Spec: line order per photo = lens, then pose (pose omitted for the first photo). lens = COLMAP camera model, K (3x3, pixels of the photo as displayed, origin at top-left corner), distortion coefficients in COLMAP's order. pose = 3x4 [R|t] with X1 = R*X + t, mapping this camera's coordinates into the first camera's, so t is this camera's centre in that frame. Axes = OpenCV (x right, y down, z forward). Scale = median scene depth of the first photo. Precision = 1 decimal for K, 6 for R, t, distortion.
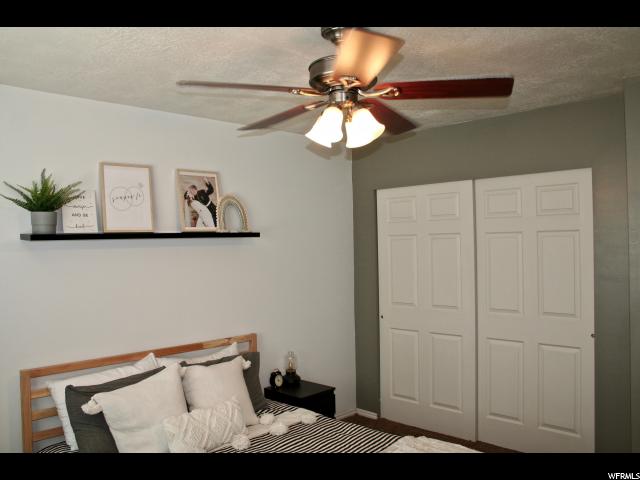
lens RADIAL K [[550.9, 0, 320.0], [0, 550.9, 240.0], [0, 0, 1]] dist [-0.089974, 0.002040]
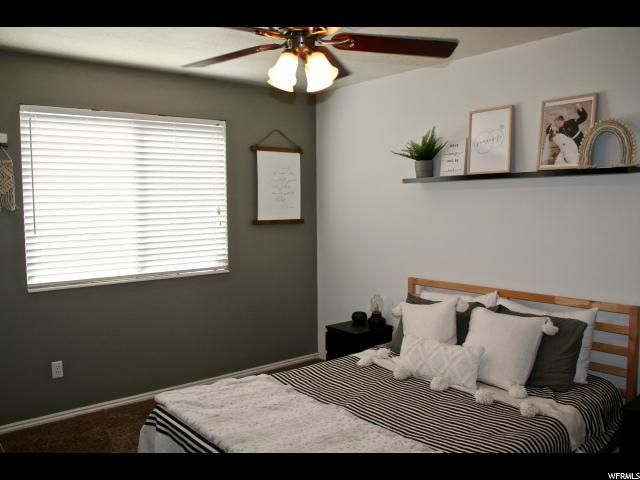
lens RADIAL K [[550.9, 0, 320.0], [0, 550.9, 240.0], [0, 0, 1]] dist [-0.089974, 0.002040]
pose [[-0.128019, 0.082714, -0.988316, 0.690063], [0.010494, 0.996573, 0.082046, 0.022284], [0.991716, 0.000132, -0.128449, 0.746675]]
